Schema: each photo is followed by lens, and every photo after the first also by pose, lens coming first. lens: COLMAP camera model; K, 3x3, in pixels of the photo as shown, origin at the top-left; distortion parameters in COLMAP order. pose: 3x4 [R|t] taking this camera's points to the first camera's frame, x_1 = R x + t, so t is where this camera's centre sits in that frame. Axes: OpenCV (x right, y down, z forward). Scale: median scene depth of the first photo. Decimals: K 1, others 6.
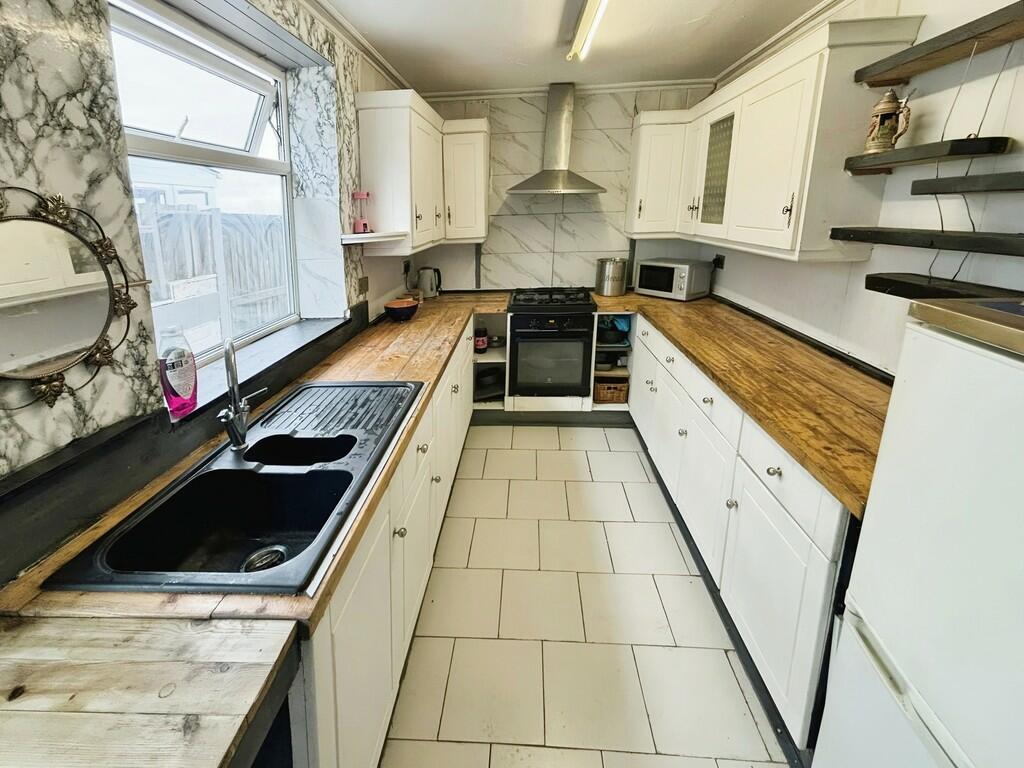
lens RADIAL K [[411.5, 0, 509.2], [0, 411.5, 383.2], [0, 0, 1]] dist [-0.002488, -0.000172]
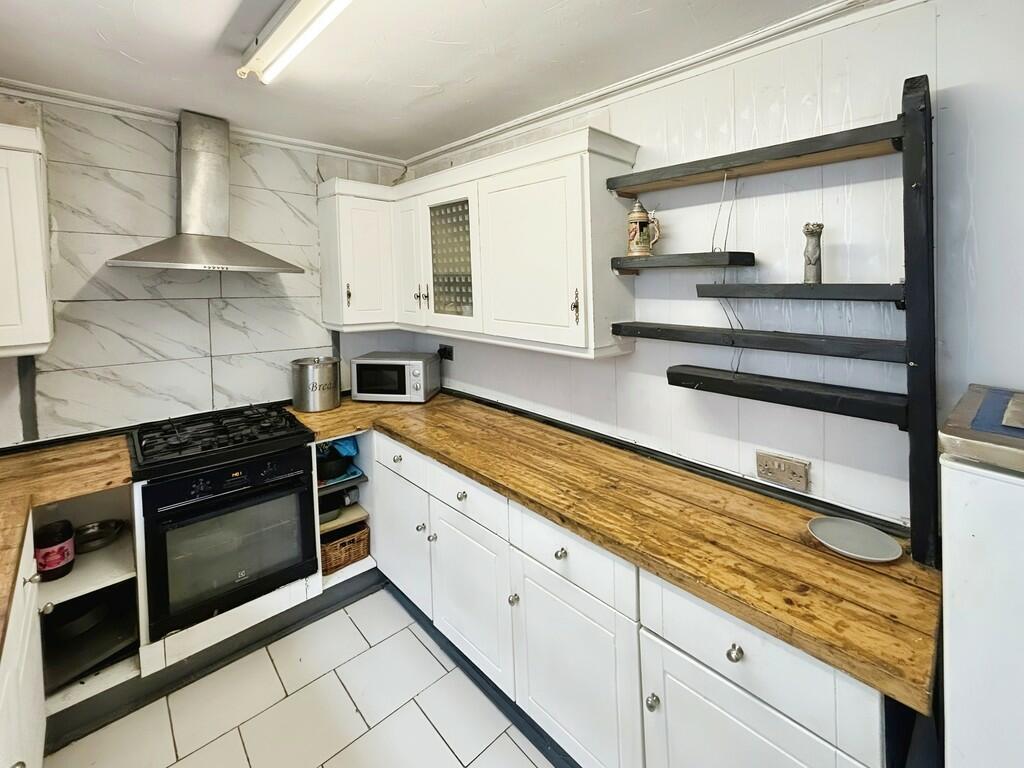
lens RADIAL K [[444.4, 0, 526.3], [0, 444.4, 351.0], [0, 0, 1]] dist [-0.002808, 0.001485]
pose [[0.682718, -0.079237, 0.726373, -0.059337], [0.259765, 0.955481, -0.139923, -0.125486], [-0.682949, 0.284214, 0.672907, 0.255845]]
